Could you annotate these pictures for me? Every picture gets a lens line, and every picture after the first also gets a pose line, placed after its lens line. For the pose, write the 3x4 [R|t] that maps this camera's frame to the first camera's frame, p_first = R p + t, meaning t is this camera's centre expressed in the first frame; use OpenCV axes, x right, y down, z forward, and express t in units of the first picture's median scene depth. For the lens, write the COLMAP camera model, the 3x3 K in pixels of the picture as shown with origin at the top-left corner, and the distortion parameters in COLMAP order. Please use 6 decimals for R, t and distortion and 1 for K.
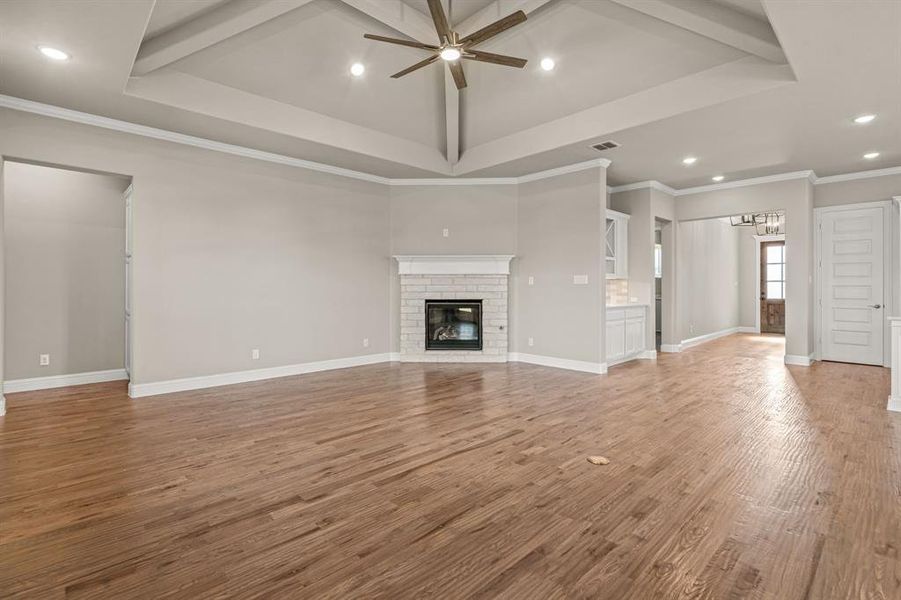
lens RADIAL K [[415.9, 0, 450.0], [0, 415.9, 293.8], [0, 0, 1]] dist [-0.011412, 0.000778]
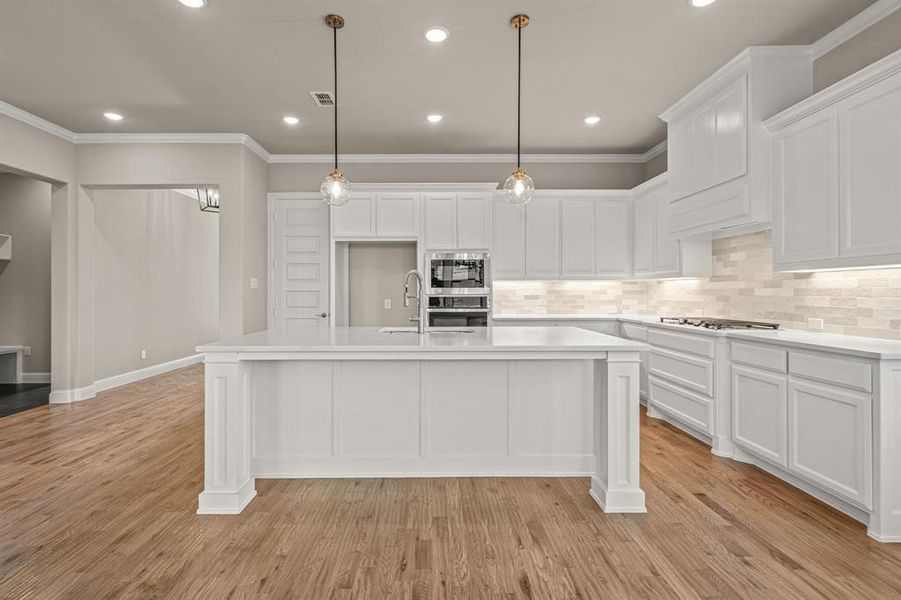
lens RADIAL K [[415.9, 0, 436.5], [0, 415.9, 292.0], [0, 0, 1]] dist [-0.011412, 0.000778]
pose [[0.680787, 0.000135, 0.732482, 0.576737], [0.014063, 0.999813, -0.013255, -0.002892], [-0.732347, 0.019325, 0.680658, 0.253915]]
